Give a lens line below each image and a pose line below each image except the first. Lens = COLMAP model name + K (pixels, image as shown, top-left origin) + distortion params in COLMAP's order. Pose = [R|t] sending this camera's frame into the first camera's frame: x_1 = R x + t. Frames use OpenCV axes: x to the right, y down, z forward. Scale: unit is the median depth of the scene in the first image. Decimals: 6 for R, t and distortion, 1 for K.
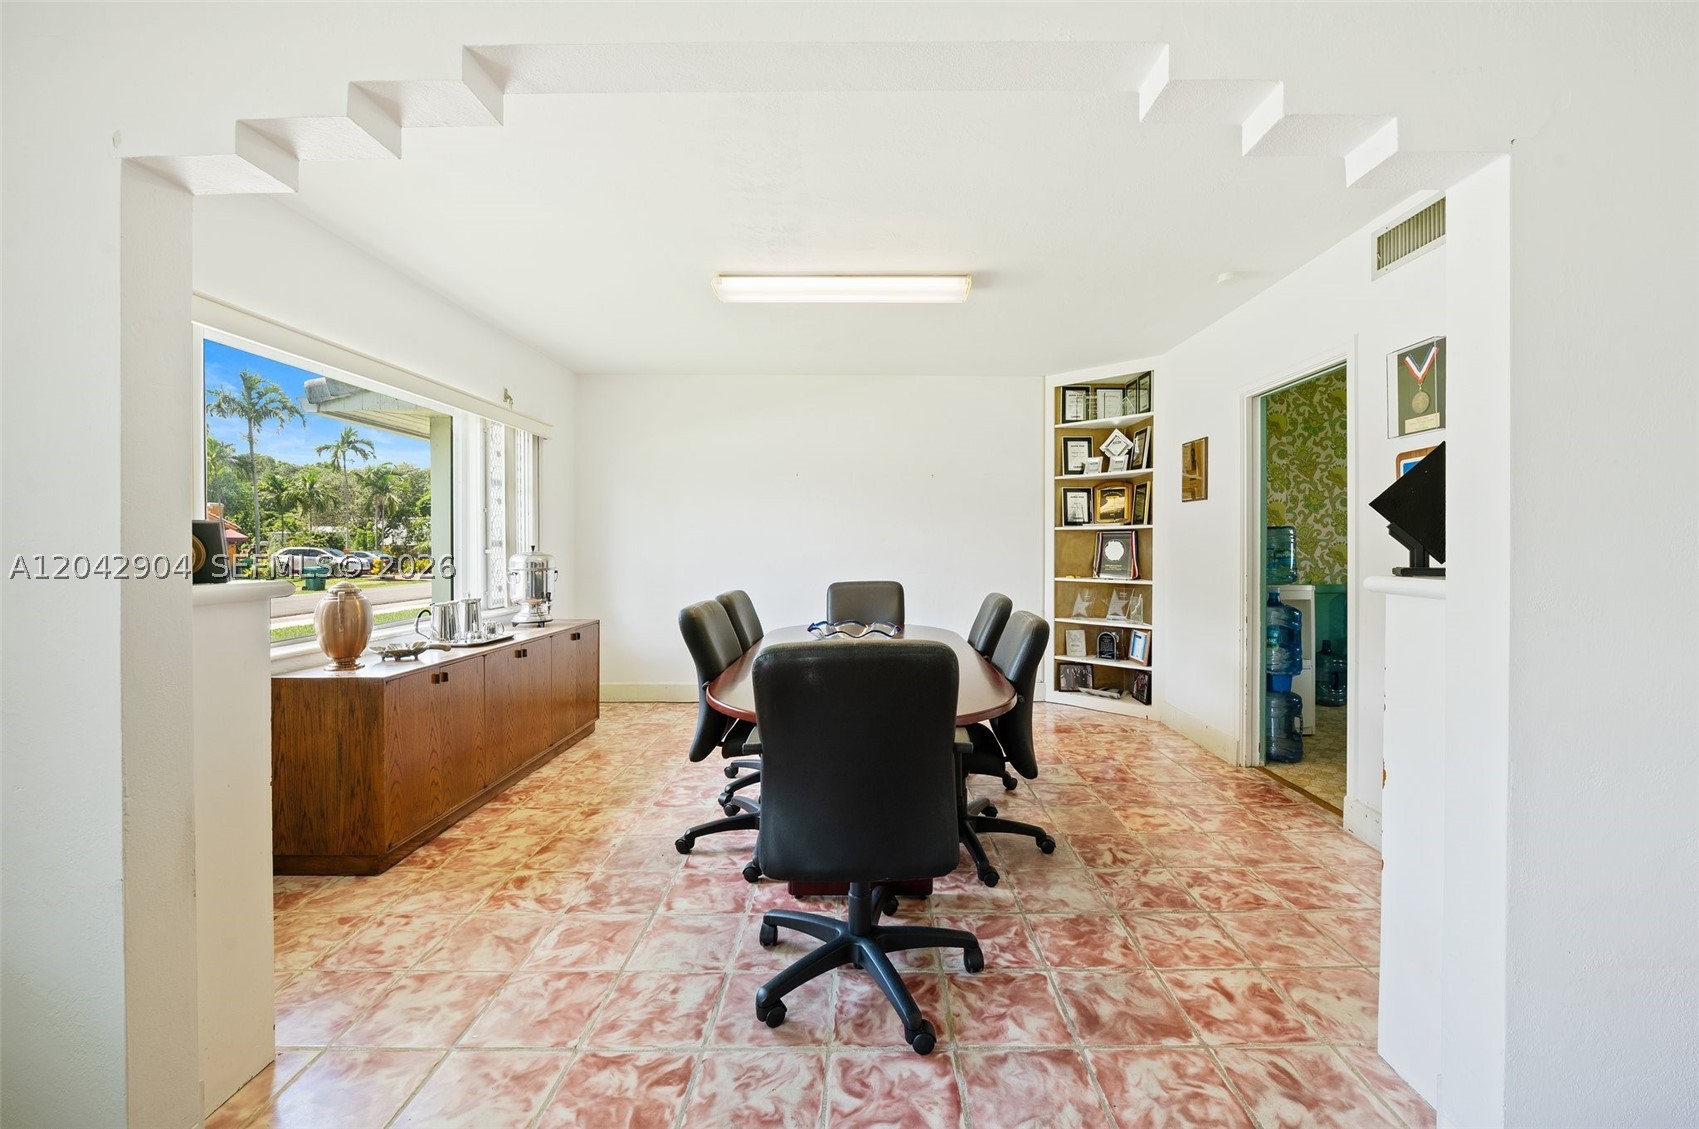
lens RADIAL K [[666.7, 0, 857.0], [0, 666.7, 554.7], [0, 0, 1]] dist [-0.014439, 0.000362]
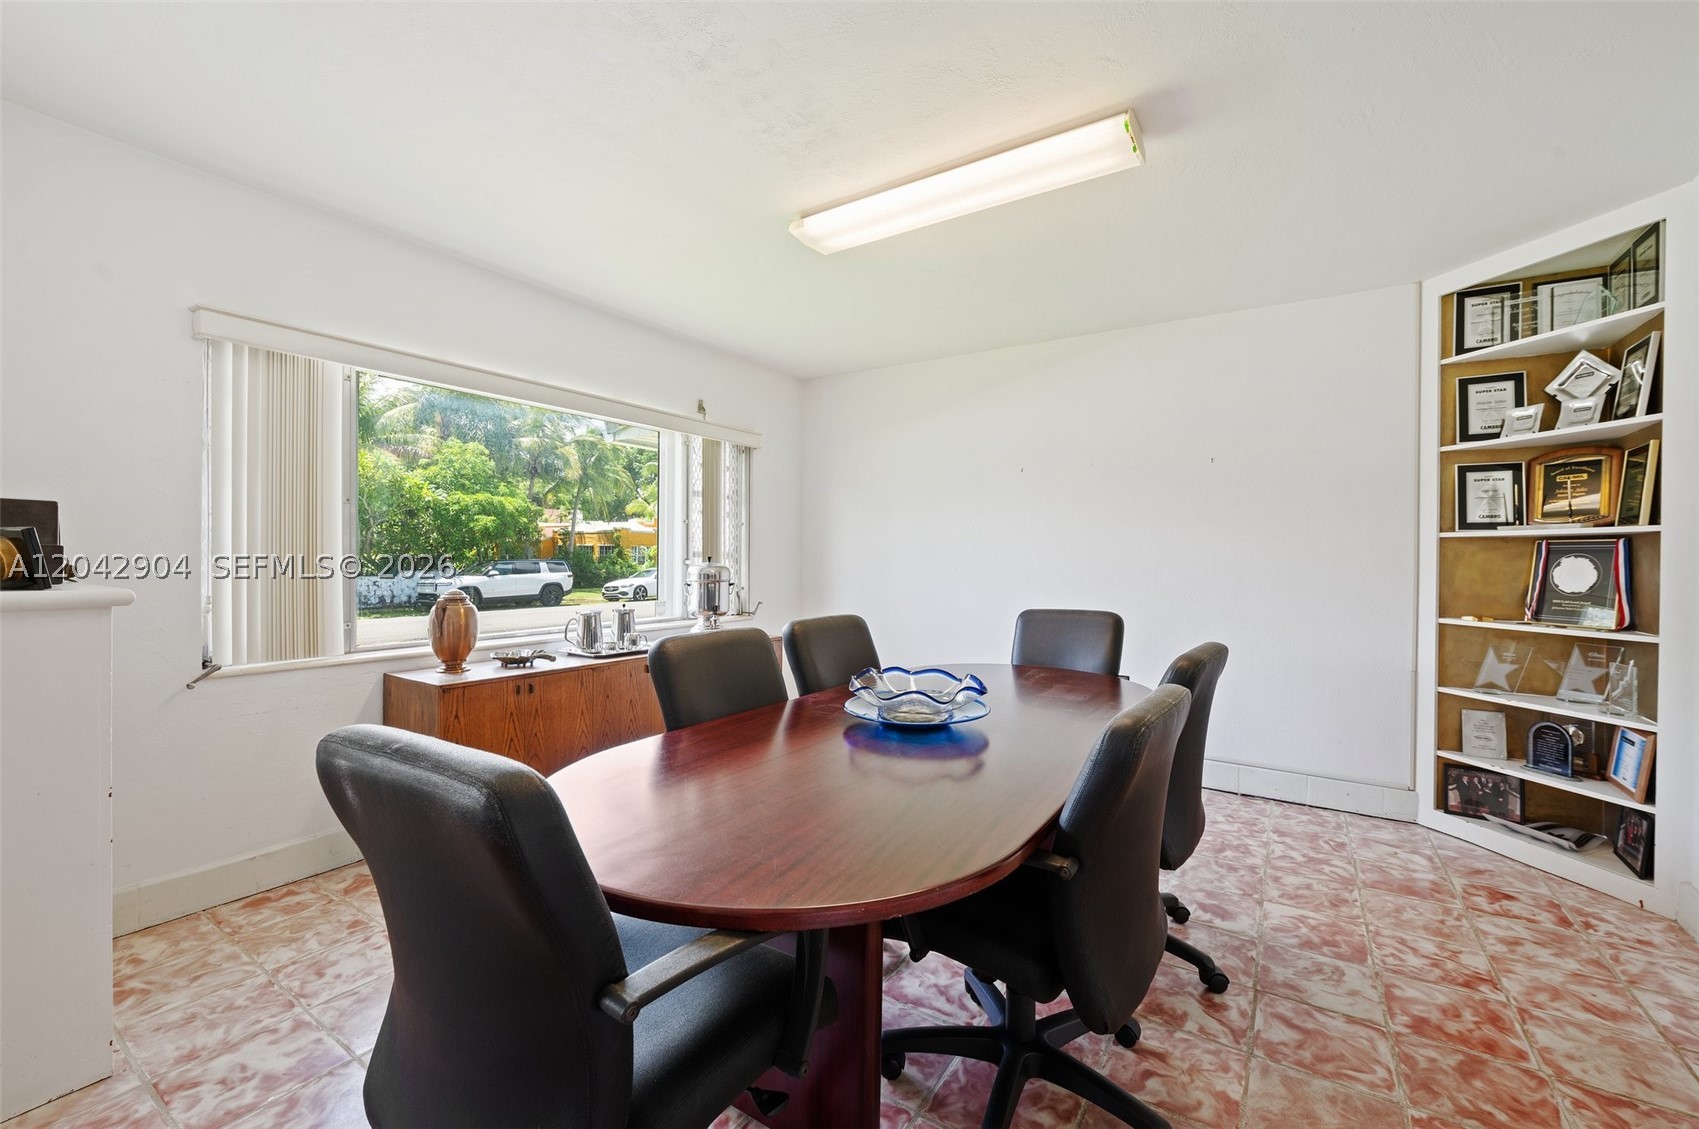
lens RADIAL K [[666.7, 0, 858.6], [0, 666.7, 562.6], [0, 0, 1]] dist [-0.014439, 0.000362]
pose [[0.844014, 0.012427, -0.536178, 0.188356], [-0.016113, 0.999868, -0.002190, -0.005541], [0.536080, 0.010488, 0.844102, 0.245896]]
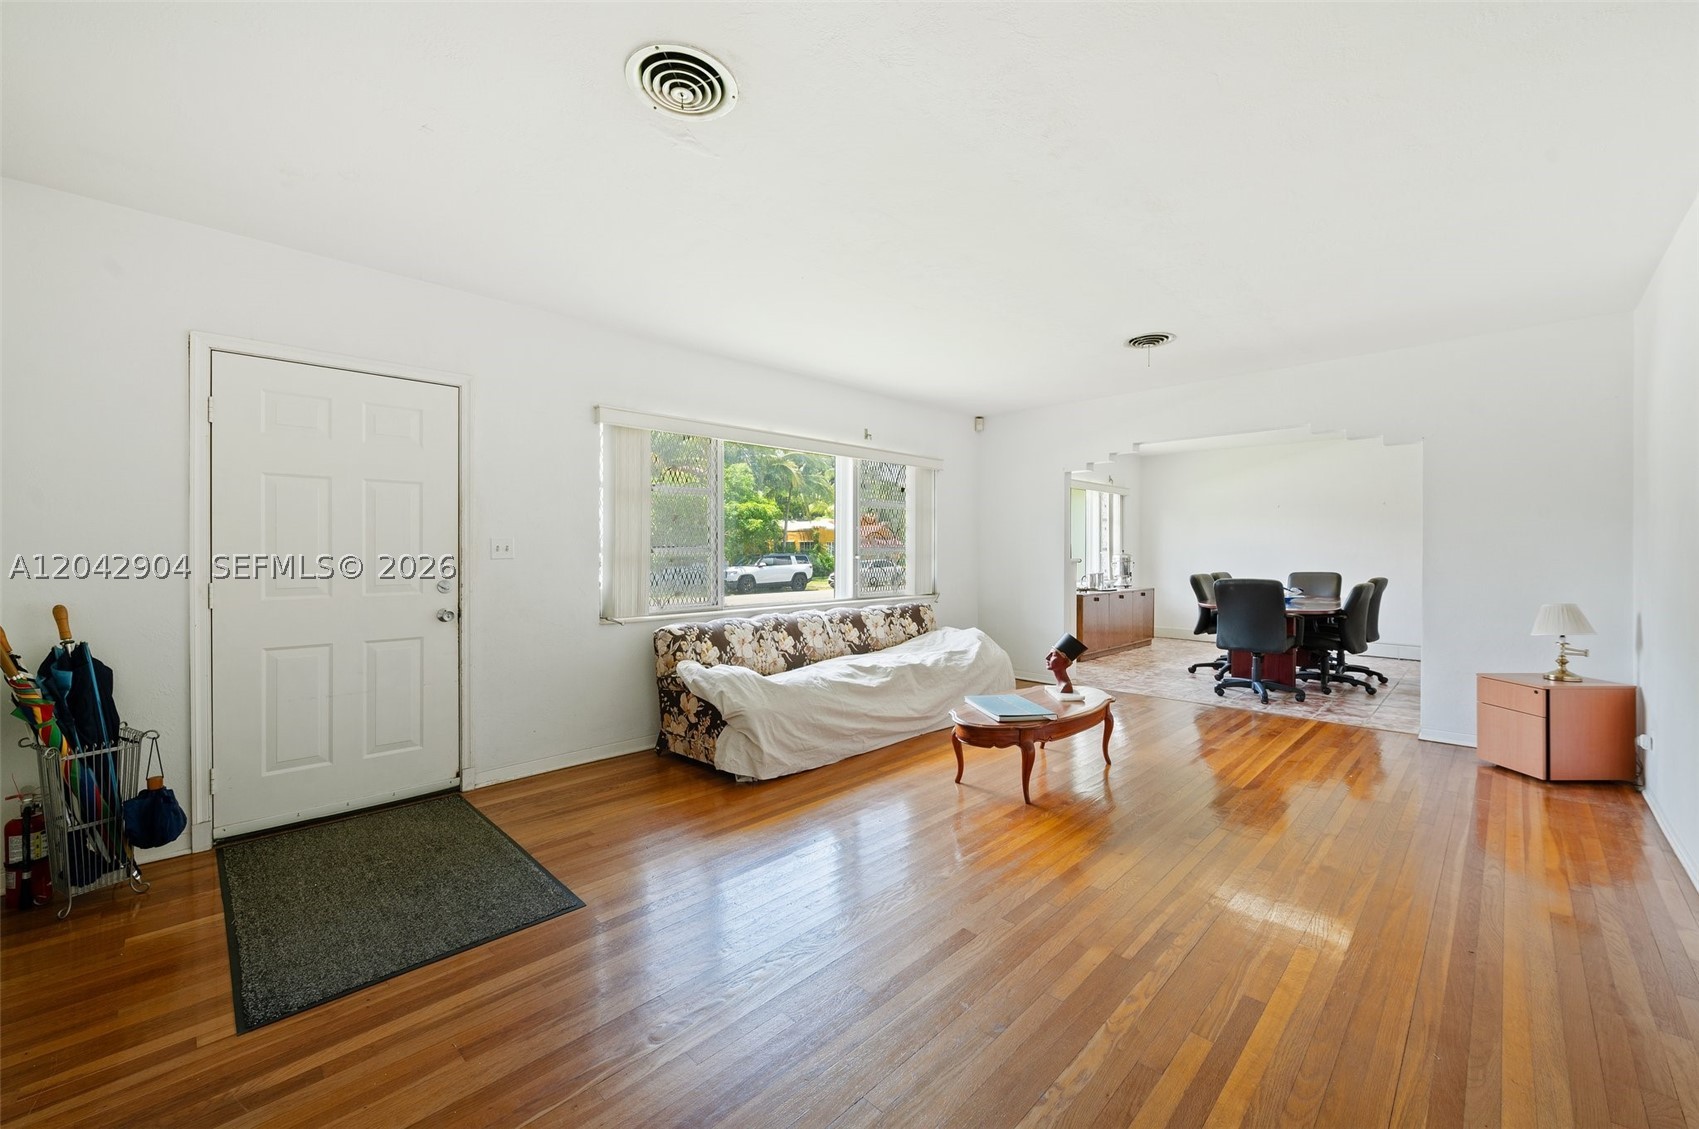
lens RADIAL K [[666.7, 0, 855.6], [0, 666.7, 556.9], [0, 0, 1]] dist [-0.014439, 0.000362]
pose [[0.716016, 0.010703, -0.698001, 0.315004], [-0.013767, 0.999904, 0.001209, 0.014086], [0.697948, 0.008744, 0.716095, -0.921222]]
